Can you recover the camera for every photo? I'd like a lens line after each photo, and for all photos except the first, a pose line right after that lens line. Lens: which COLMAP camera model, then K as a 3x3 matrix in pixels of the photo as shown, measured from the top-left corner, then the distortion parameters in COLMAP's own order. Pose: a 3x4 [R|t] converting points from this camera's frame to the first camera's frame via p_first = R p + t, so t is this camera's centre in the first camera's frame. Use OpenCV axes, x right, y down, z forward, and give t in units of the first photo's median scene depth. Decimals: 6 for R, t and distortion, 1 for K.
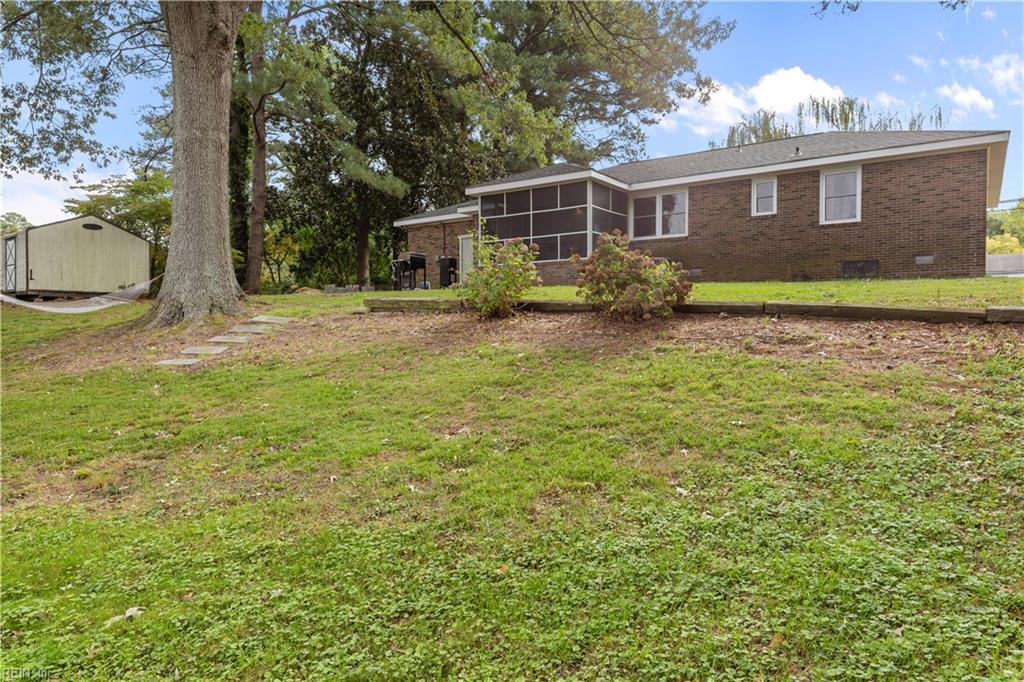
lens RADIAL K [[677.7, 0, 511.2], [0, 677.7, 339.9], [0, 0, 1]] dist [0.006135, 0.001126]
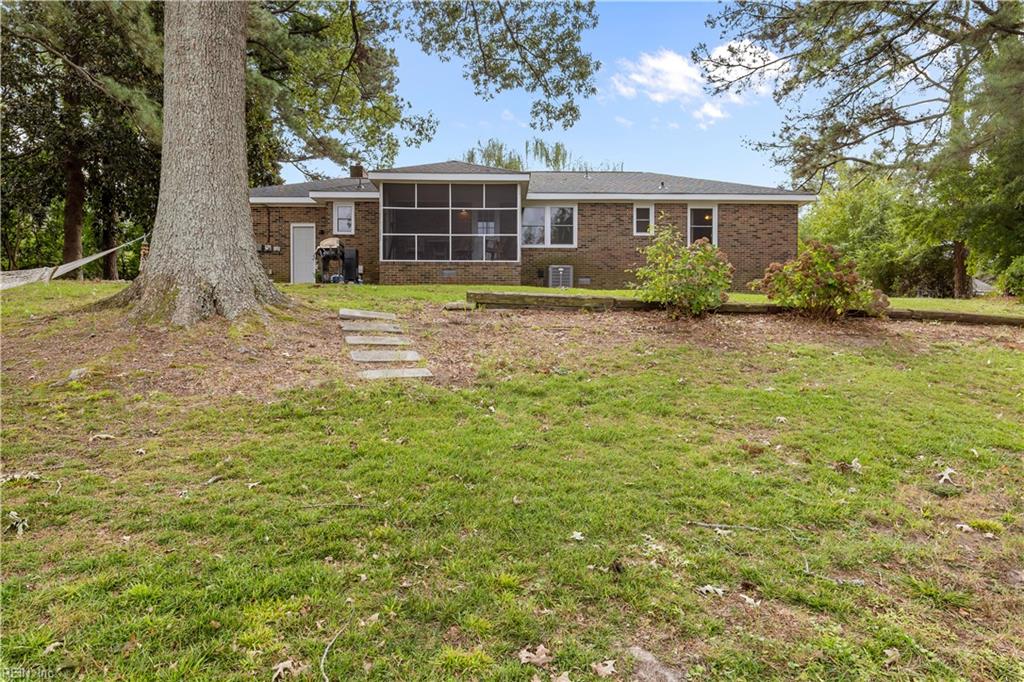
lens RADIAL K [[630.3, 0, 511.9], [0, 630.3, 340.7], [0, 0, 1]] dist [0.008120, 0.000353]
pose [[0.801950, -0.001076, 0.597390, -0.453849], [0.005916, 0.999964, -0.006141, 0.002002], [-0.597361, 0.008459, 0.801928, 0.263429]]
